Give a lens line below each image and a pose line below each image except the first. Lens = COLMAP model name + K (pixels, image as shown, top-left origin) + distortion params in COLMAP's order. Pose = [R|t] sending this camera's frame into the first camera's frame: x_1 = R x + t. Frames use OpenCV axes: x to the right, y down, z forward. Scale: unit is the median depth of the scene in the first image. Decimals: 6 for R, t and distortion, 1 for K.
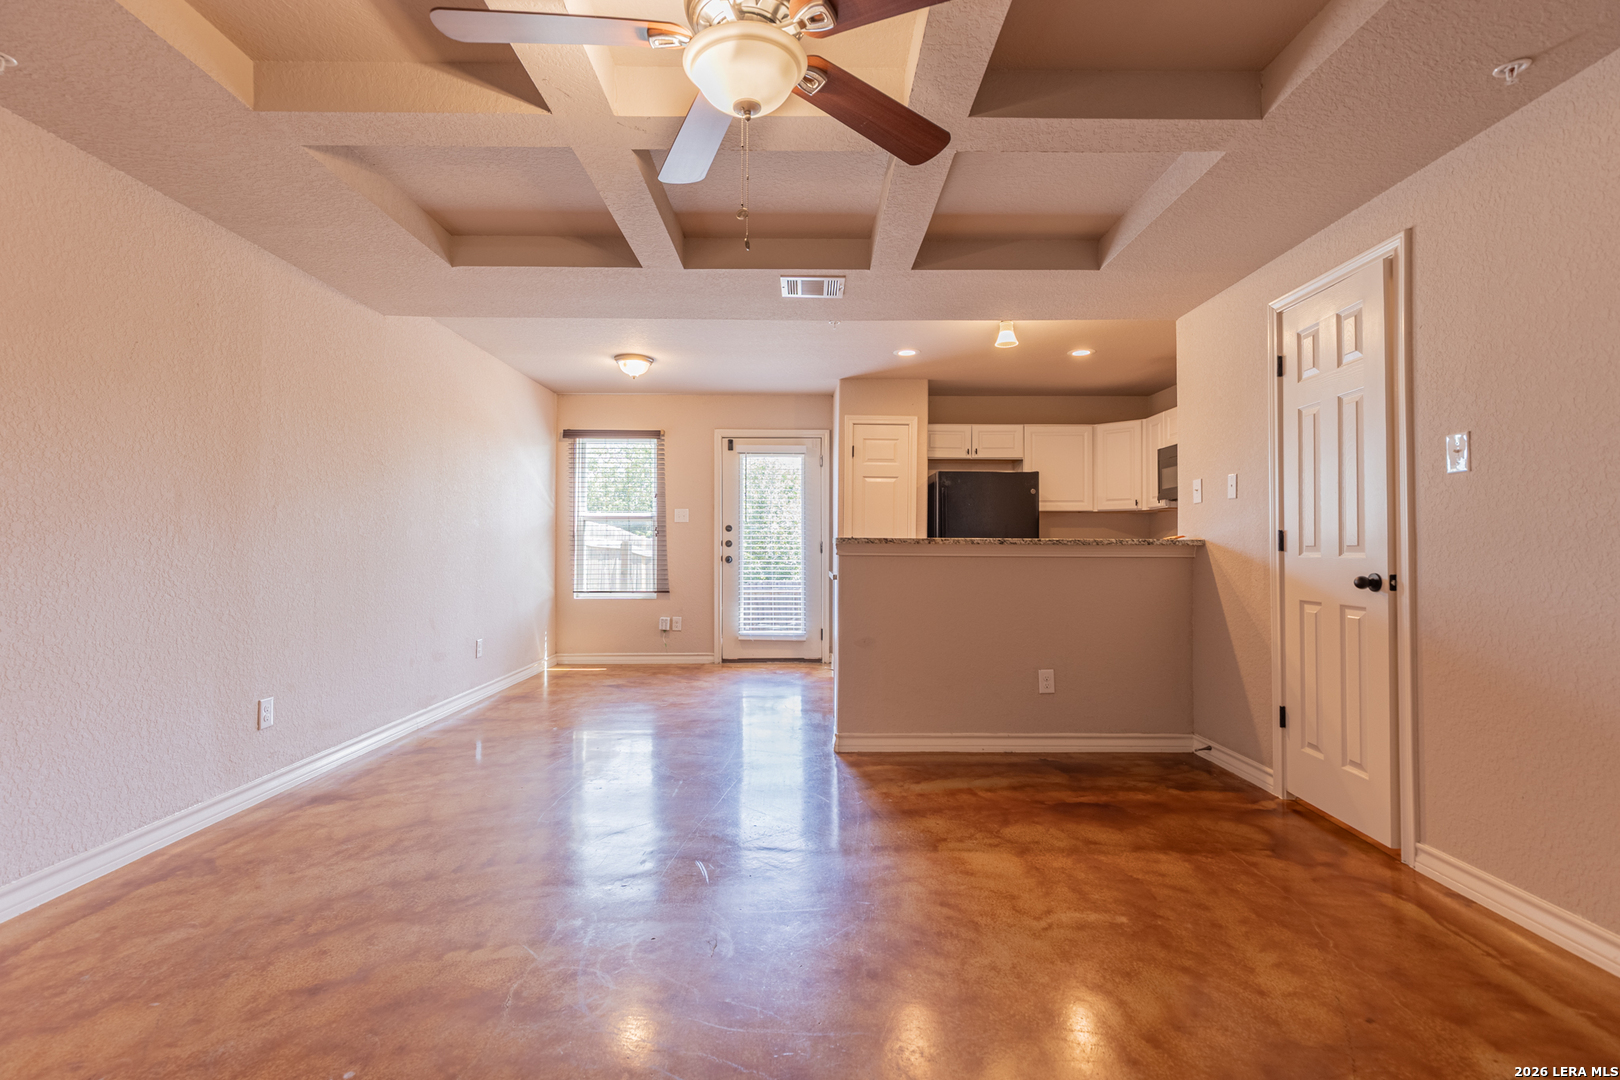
lens RADIAL K [[738.2, 0, 811.8], [0, 738.2, 536.9], [0, 0, 1]] dist [0.012435, -0.003841]
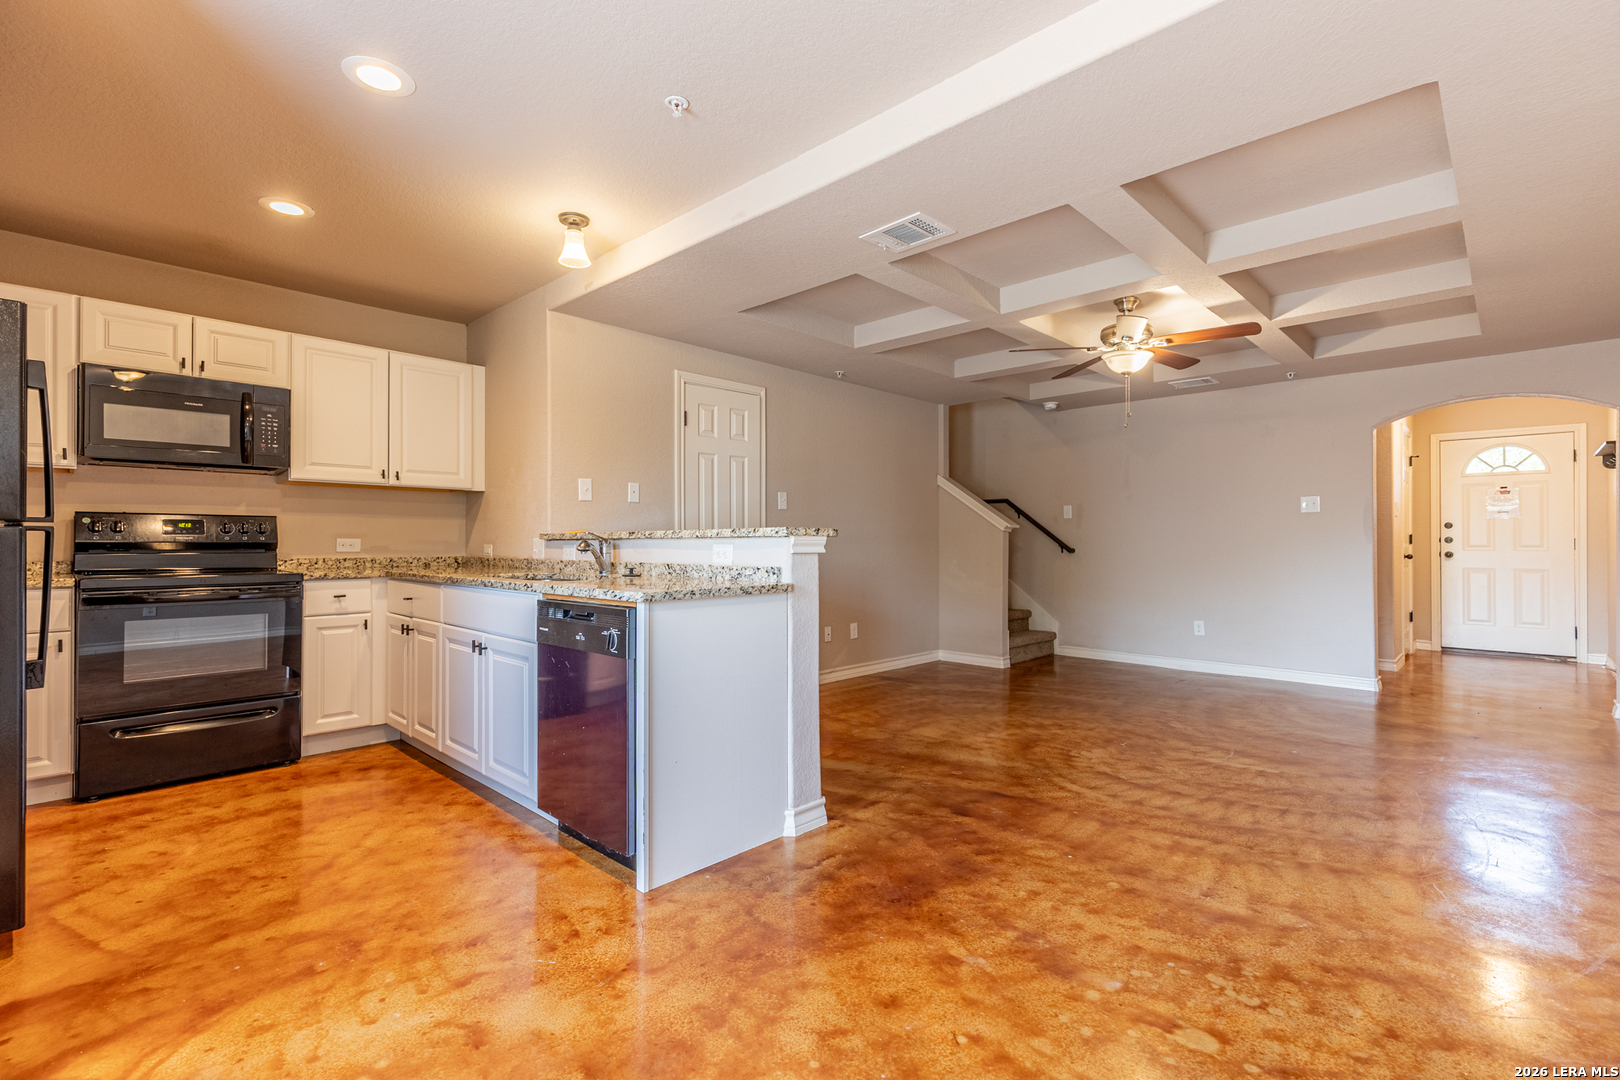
lens RADIAL K [[733.0, 0, 814.1], [0, 733.0, 535.4], [0, 0, 1]] dist [0.005980, 0.000021]
pose [[-0.718734, 0.004948, 0.695267, -0.490430], [-0.011905, 0.999740, -0.019422, 0.023061], [-0.695183, -0.022237, -0.718489, 1.624593]]
